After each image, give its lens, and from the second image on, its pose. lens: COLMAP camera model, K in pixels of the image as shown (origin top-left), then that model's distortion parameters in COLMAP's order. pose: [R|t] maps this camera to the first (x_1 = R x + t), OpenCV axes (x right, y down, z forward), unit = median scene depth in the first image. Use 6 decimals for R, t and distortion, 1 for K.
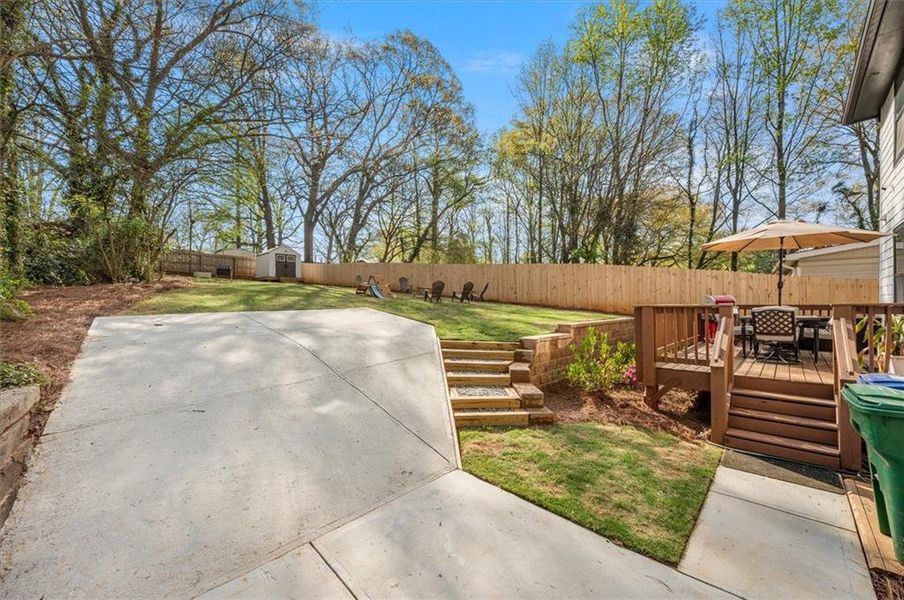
lens RADIAL K [[367.6, 0, 452.0], [0, 367.6, 305.1], [0, 0, 1]] dist [-0.000340, 0.000033]
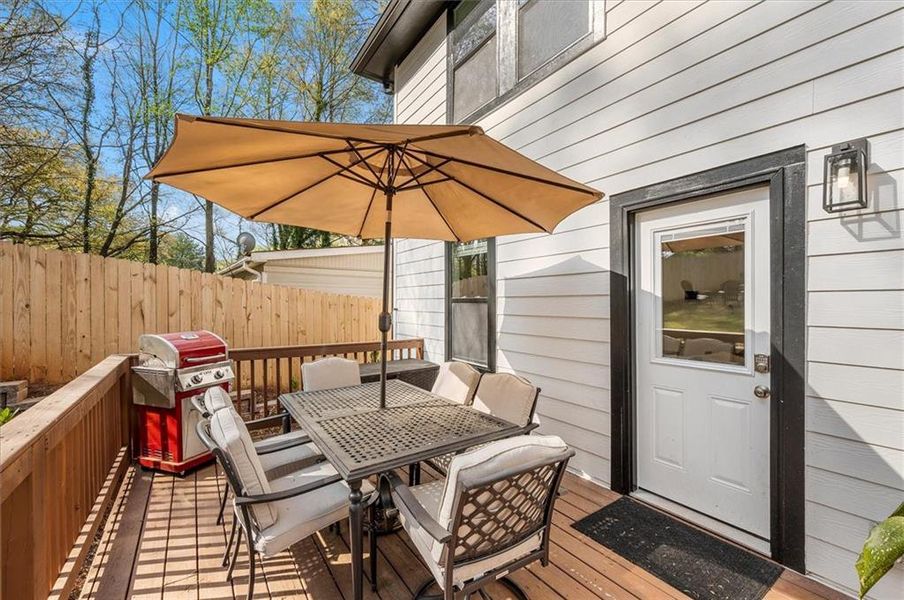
lens RADIAL K [[382.0, 0, 452.9], [0, 382.0, 304.4], [0, 0, 1]] dist [0.002473, 0.000239]
pose [[0.228481, 0.002781, 0.973544, 0.145159], [-0.002152, 0.999995, -0.002351, -0.018989], [-0.973546, -0.001558, 0.228486, 0.227433]]
